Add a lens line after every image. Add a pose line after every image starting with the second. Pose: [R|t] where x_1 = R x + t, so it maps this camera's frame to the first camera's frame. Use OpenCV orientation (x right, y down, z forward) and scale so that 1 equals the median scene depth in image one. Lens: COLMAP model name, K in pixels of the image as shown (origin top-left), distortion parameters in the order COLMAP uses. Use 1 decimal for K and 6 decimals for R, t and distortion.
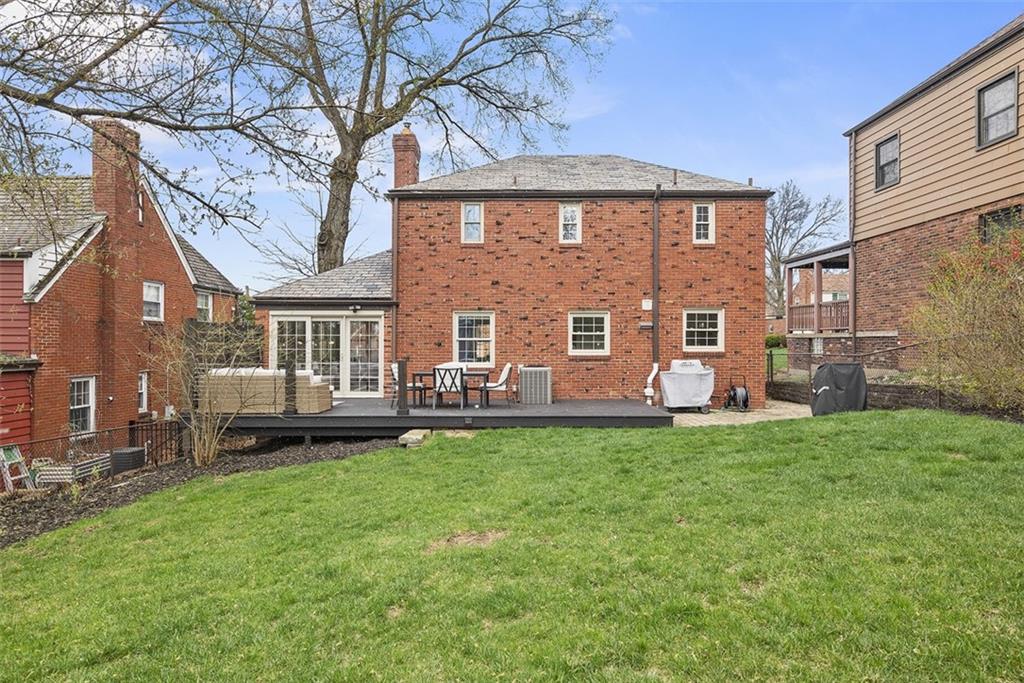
lens RADIAL K [[620.0, 0, 510.5], [0, 620.0, 340.8], [0, 0, 1]] dist [-0.003574, 0.002361]
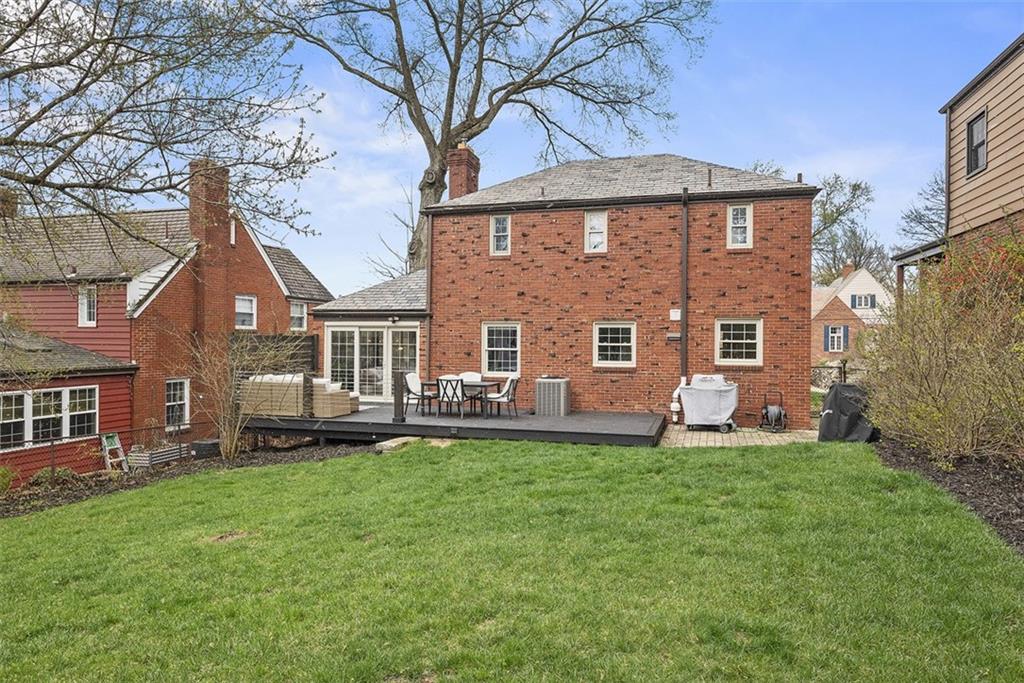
lens RADIAL K [[648.7, 0, 513.8], [0, 648.7, 342.5], [0, 0, 1]] dist [-0.003748, -0.003893]
pose [[0.961880, 0.007159, -0.273378, 0.253760], [-0.004532, 0.999937, 0.010242, -0.024821], [0.273434, -0.008612, 0.961852, -0.022964]]
